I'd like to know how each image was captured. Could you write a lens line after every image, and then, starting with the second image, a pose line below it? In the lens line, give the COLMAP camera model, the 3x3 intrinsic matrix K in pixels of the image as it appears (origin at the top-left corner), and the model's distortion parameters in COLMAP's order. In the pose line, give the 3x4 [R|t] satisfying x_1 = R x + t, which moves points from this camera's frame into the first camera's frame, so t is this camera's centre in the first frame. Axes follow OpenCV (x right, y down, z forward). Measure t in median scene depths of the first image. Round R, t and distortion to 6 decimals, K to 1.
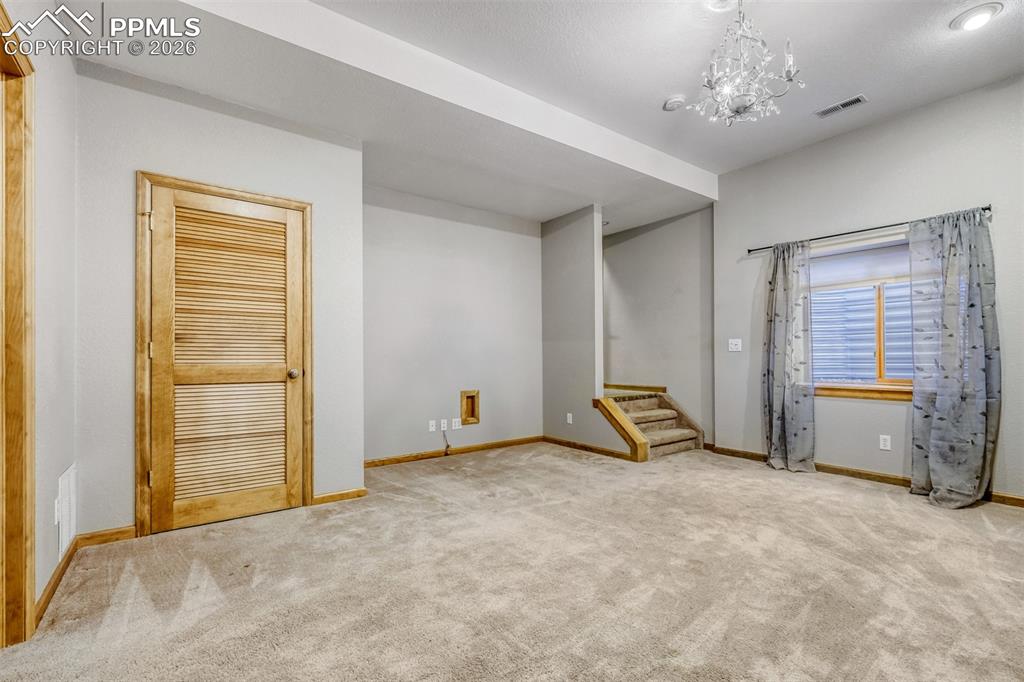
lens RADIAL K [[448.3, 0, 507.0], [0, 448.3, 353.6], [0, 0, 1]] dist [0.000452, -0.000047]
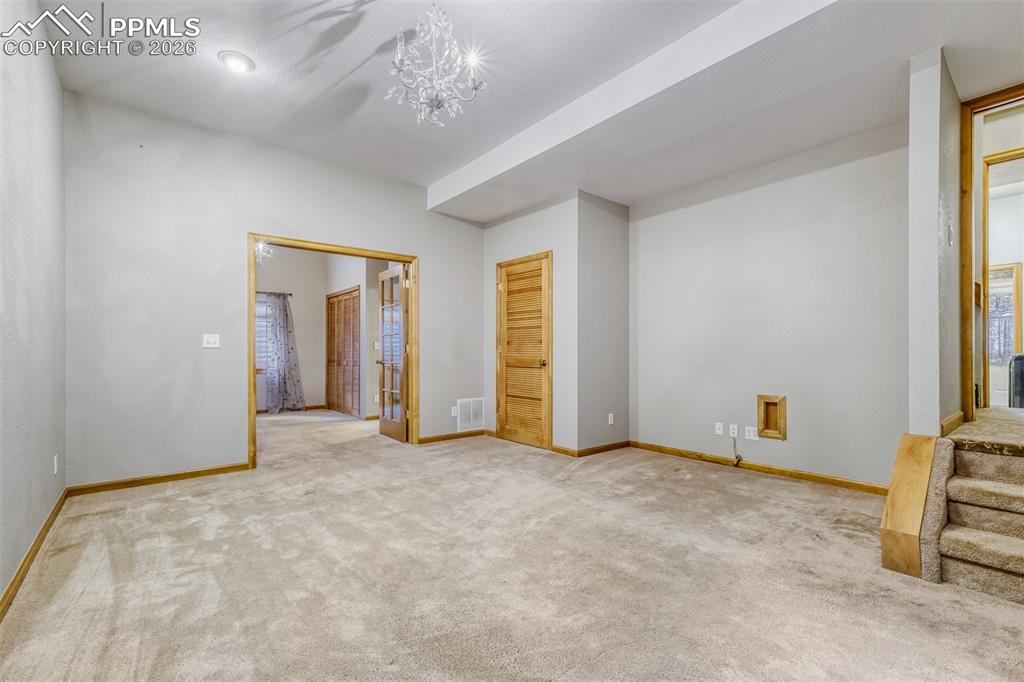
lens RADIAL K [[448.3, 0, 507.0], [0, 448.3, 353.6], [0, 0, 1]] dist [0.000452, -0.000047]
pose [[0.054086, 0.002951, -0.998532, 0.941739], [0.005698, 0.999978, 0.003264, 0.004799], [0.998520, -0.005866, 0.054068, 0.685984]]
